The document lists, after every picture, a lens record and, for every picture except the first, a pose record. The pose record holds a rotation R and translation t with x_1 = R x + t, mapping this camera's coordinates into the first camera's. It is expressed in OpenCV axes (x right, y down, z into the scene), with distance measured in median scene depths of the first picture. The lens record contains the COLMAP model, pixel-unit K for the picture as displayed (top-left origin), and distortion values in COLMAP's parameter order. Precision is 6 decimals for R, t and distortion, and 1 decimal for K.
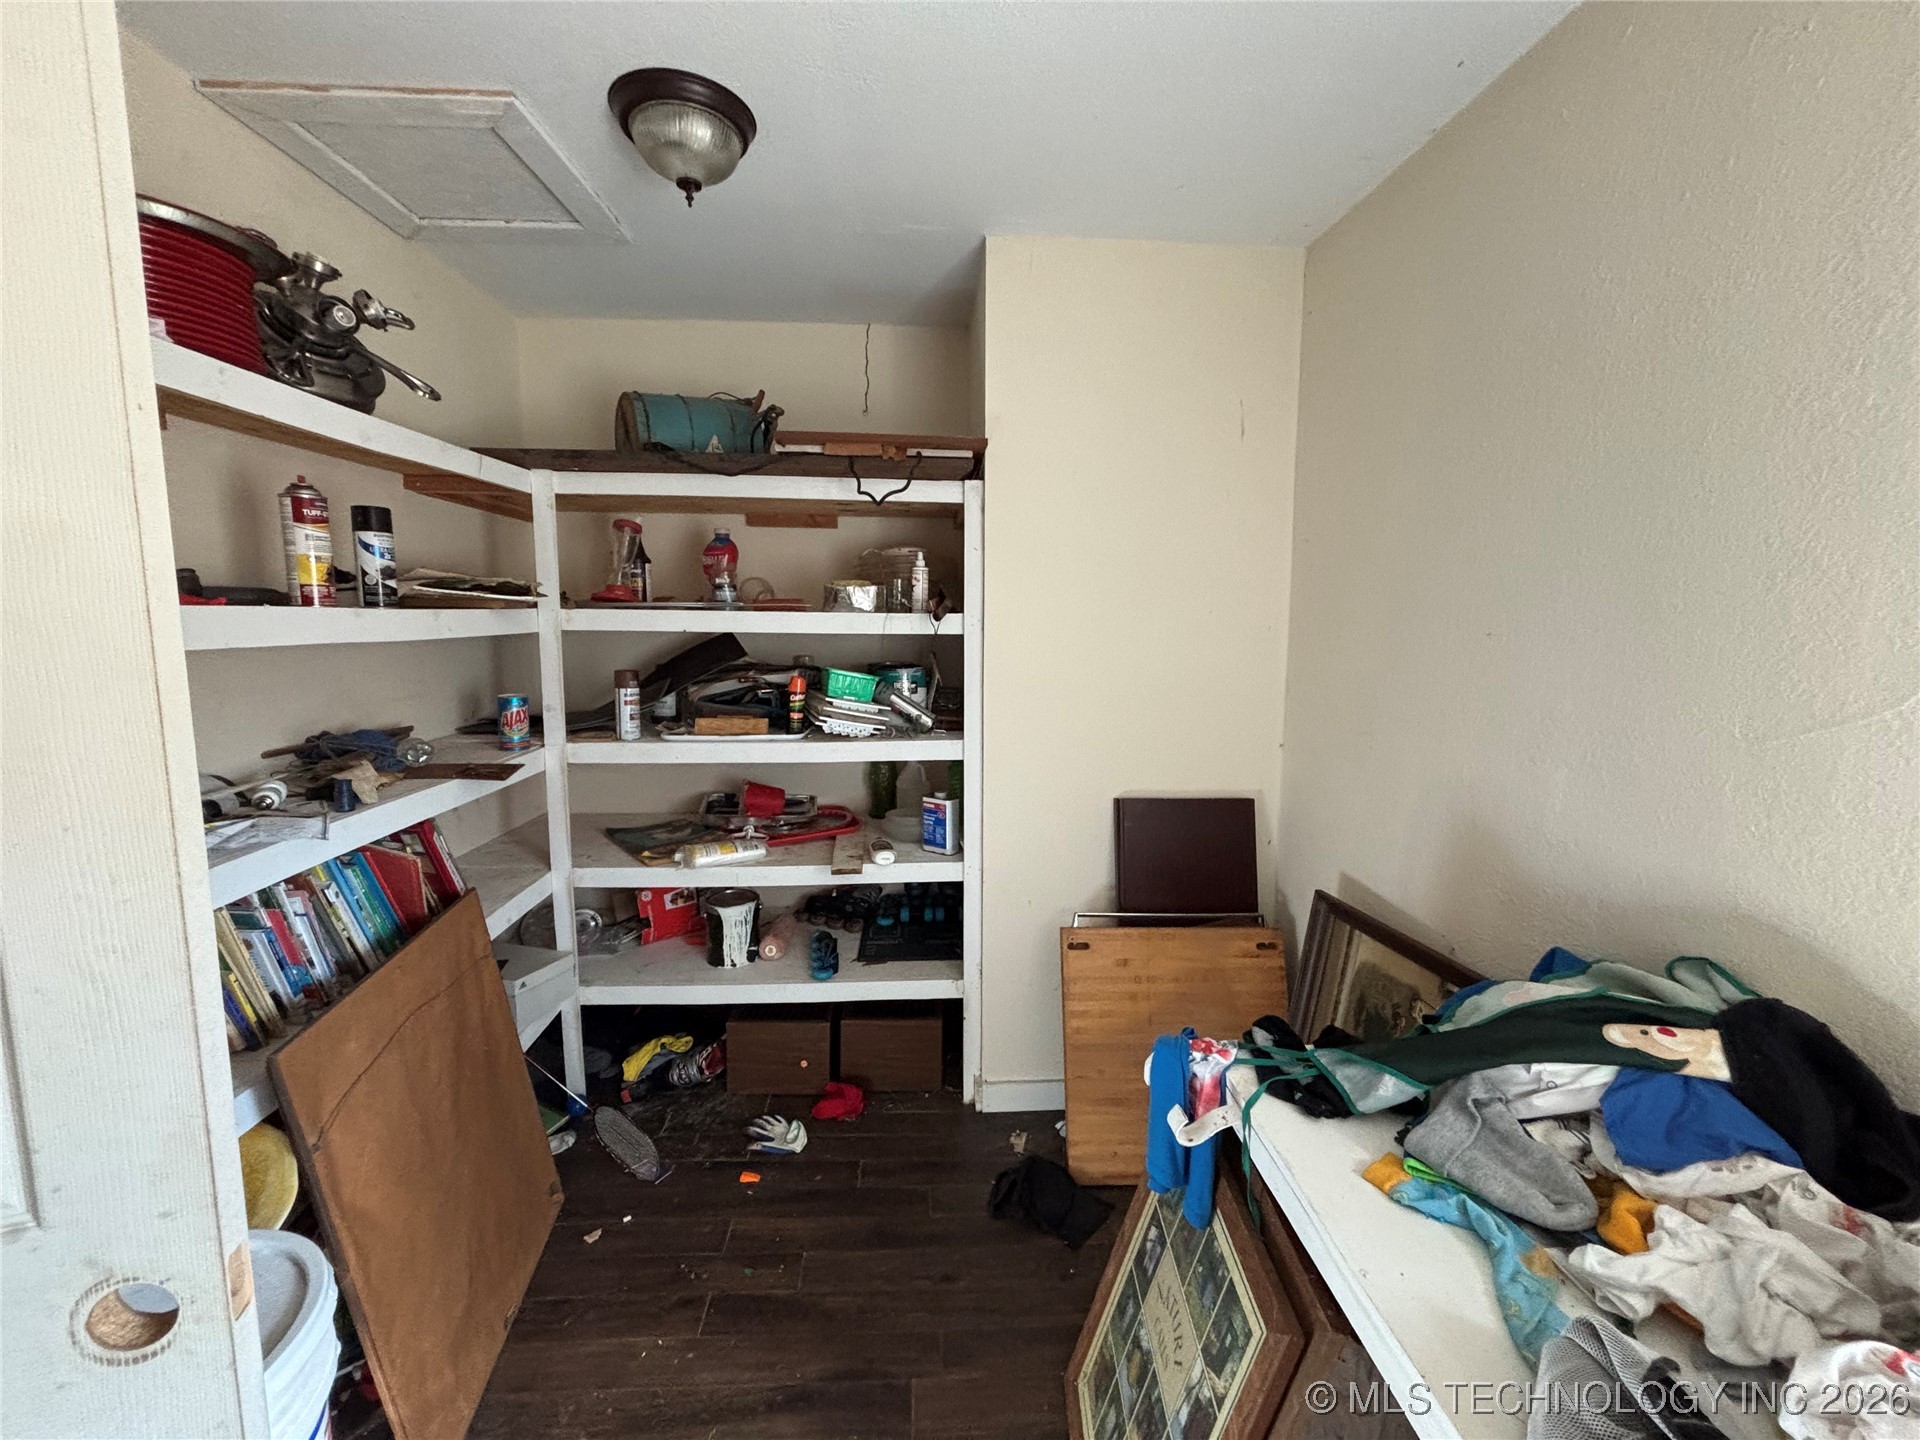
lens RADIAL K [[775.1, 0, 960.0], [0, 775.1, 720.0], [0, 0, 1]] dist [-0.001252, 0.004191]
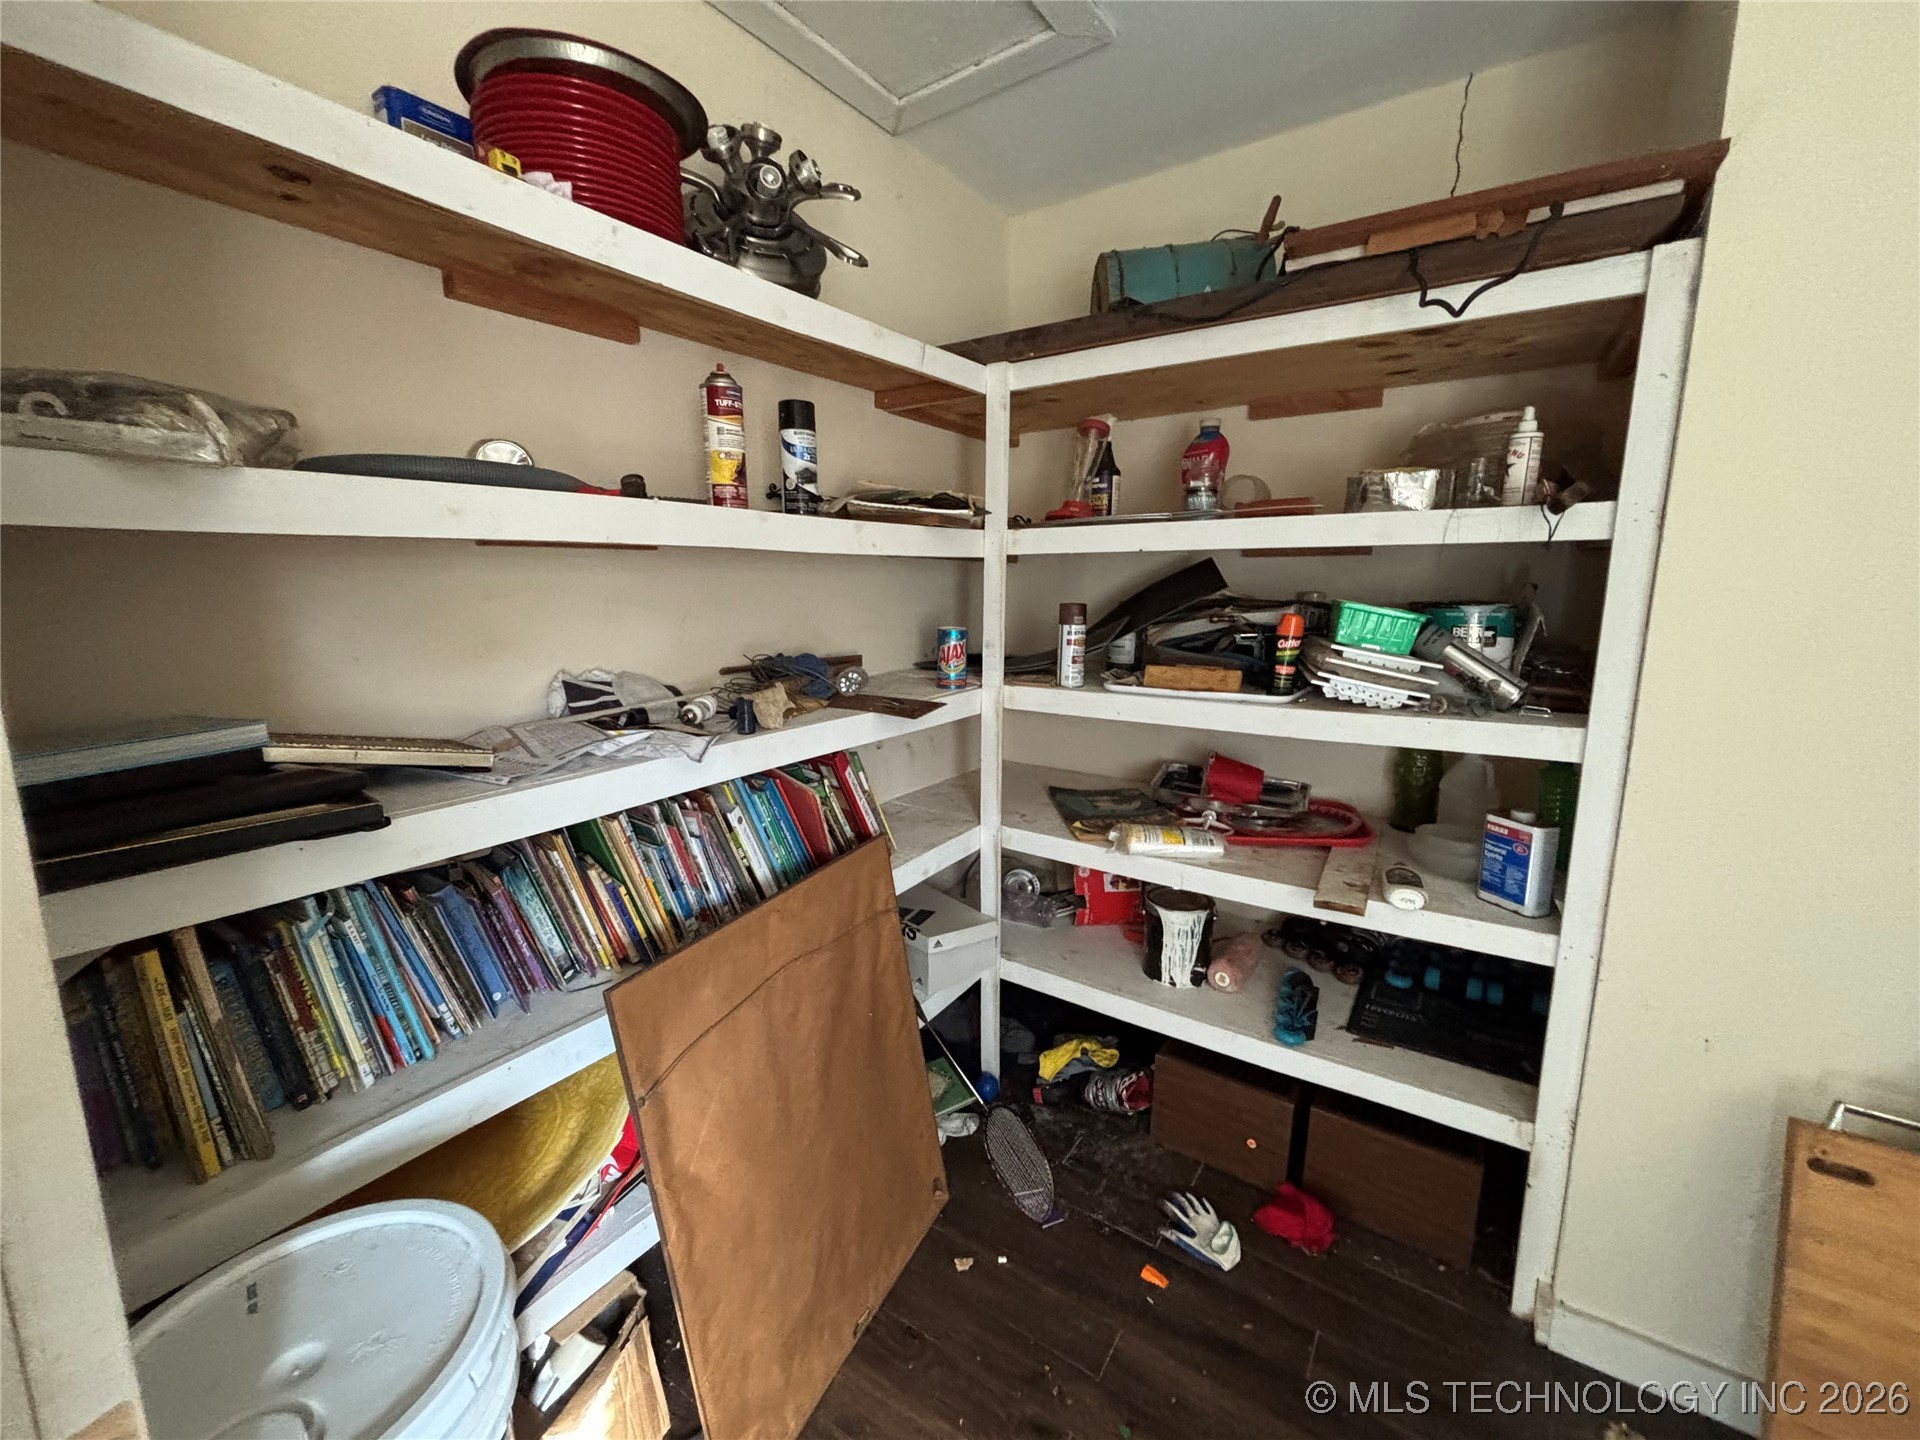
lens RADIAL K [[775.1, 0, 960.0], [0, 775.1, 720.0], [0, 0, 1]] dist [-0.001252, 0.004191]
pose [[0.796813, 0.096369, -0.596492, -0.022356], [-0.070195, 0.995279, 0.067029, 0.013459], [0.600135, -0.011538, 0.799816, 0.263029]]
